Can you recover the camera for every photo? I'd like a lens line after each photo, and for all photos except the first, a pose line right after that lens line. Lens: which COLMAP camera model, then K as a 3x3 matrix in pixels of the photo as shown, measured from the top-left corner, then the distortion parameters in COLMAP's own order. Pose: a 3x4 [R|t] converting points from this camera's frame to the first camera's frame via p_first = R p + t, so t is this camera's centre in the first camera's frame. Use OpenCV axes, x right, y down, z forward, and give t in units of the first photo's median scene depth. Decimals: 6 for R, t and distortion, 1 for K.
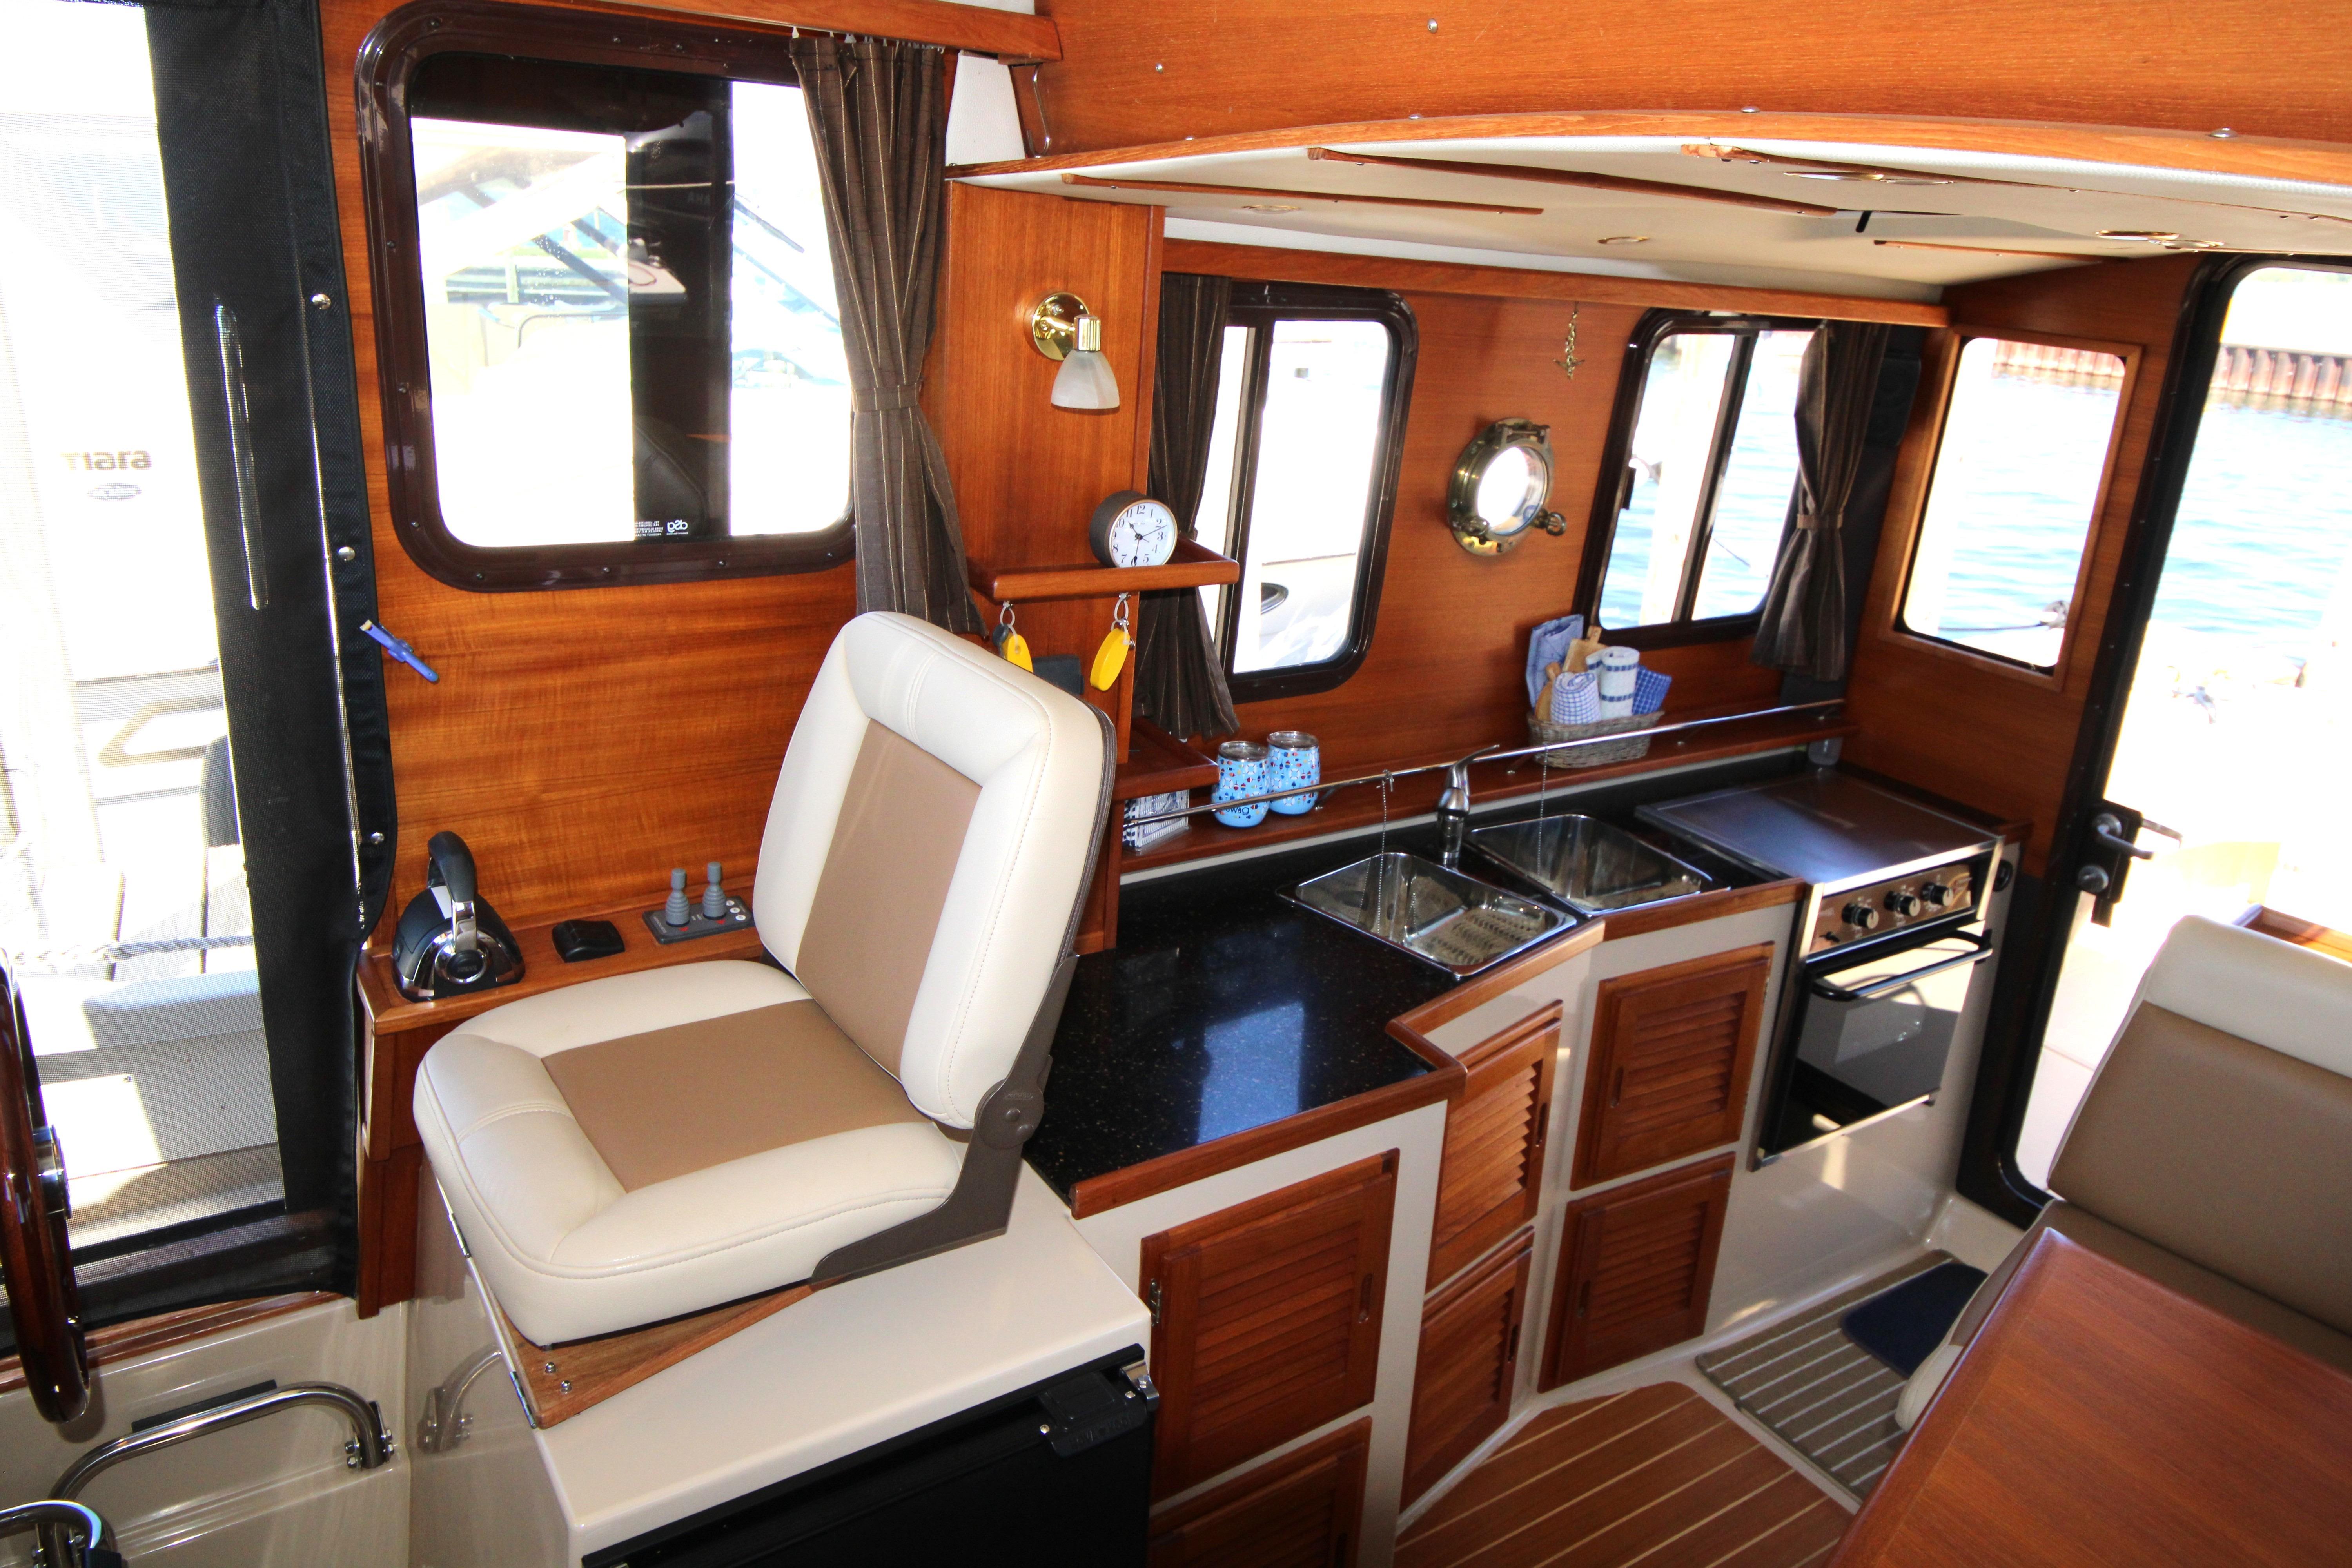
lens RADIAL K [[1643.8, 0, 1181.7], [0, 1643.8, 786.9], [0, 0, 1]] dist [0.058974, -0.061059]
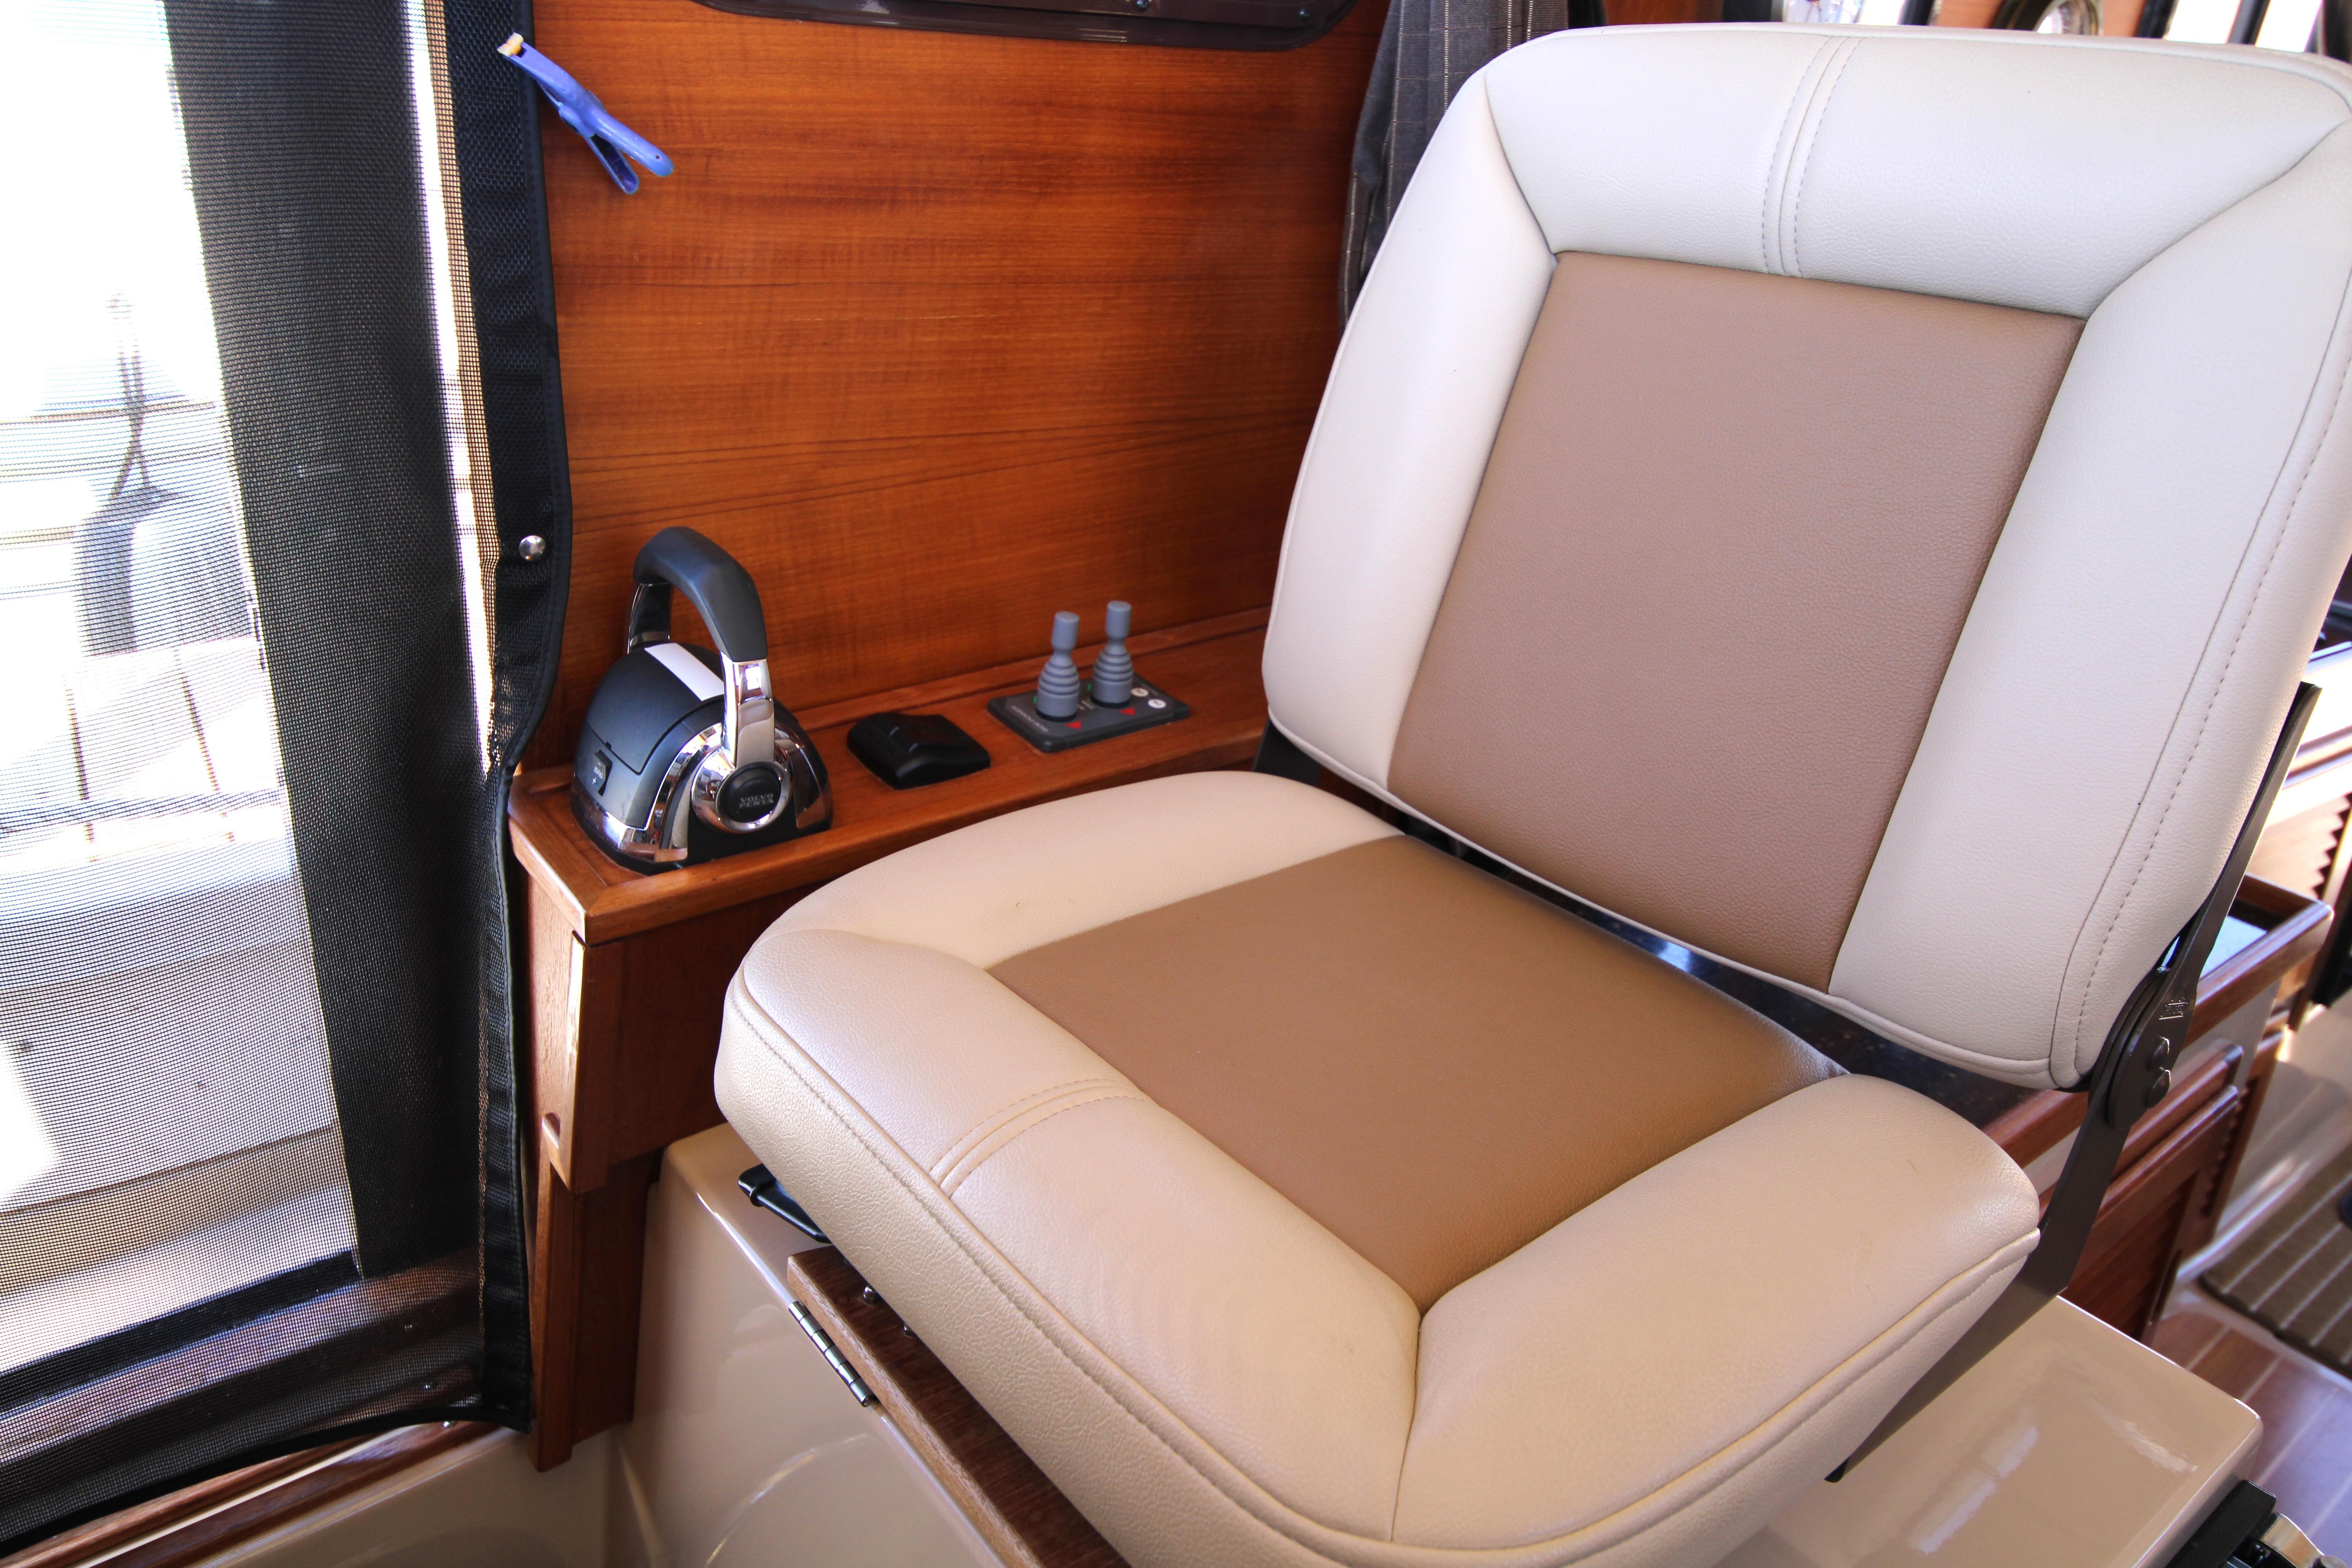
lens RADIAL K [[1643.8, 0, 1181.7], [0, 1643.8, 786.9], [0, 0, 1]] dist [0.058974, -0.061059]
pose [[0.996043, -0.047539, 0.075090, -0.322668], [0.041763, 0.996180, 0.076694, 0.069497], [-0.078449, -0.073255, 0.994223, 0.477342]]
